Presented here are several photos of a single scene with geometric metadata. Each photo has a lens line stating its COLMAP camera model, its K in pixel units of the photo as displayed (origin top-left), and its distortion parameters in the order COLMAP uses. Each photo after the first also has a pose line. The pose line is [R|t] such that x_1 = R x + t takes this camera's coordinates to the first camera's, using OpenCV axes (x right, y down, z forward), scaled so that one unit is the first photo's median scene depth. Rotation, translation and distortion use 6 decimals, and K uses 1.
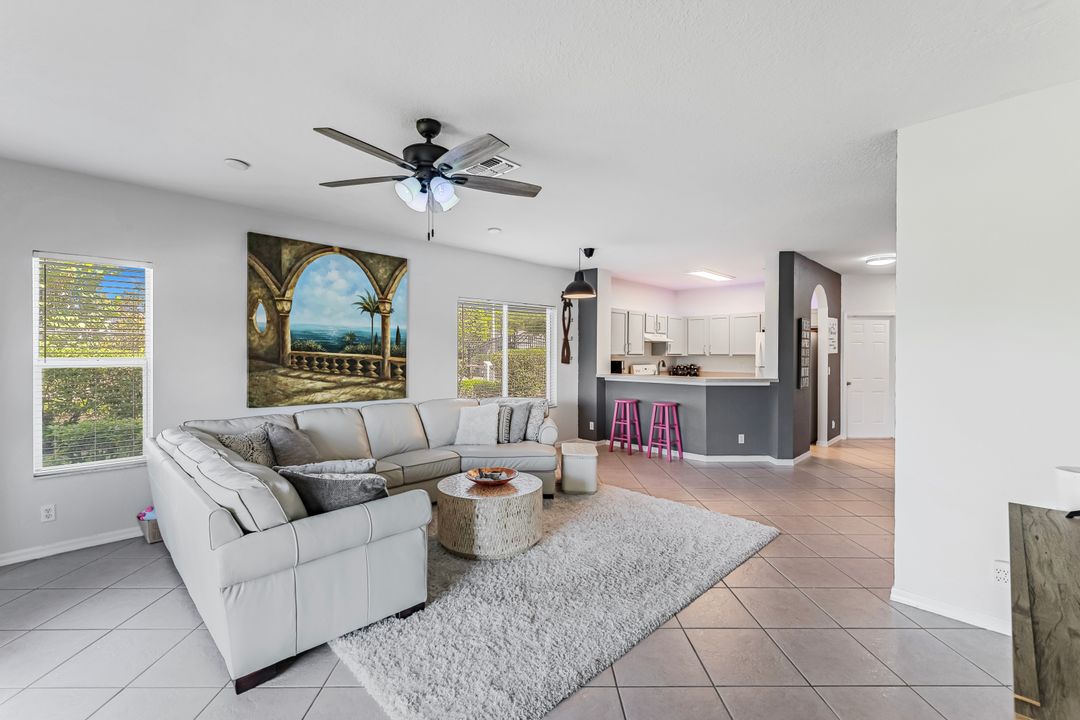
lens RADIAL K [[480.9, 0, 517.5], [0, 480.9, 356.2], [0, 0, 1]] dist [0.016388, -0.000621]
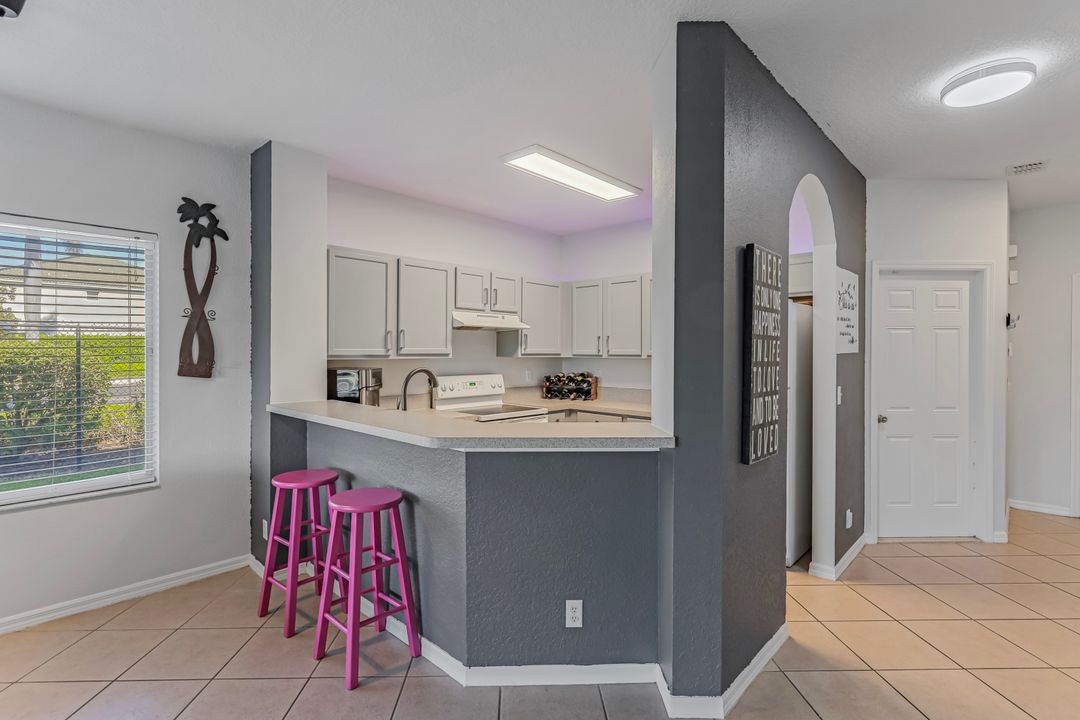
lens RADIAL K [[505.1, 0, 530.4], [0, 505.1, 351.9], [0, 0, 1]] dist [0.002766, 0.000961]
pose [[0.999873, 0.002740, 0.015675, 0.361806], [-0.002668, 0.999986, -0.004629, -0.004415], [-0.015687, 0.004587, 0.999866, 0.554451]]
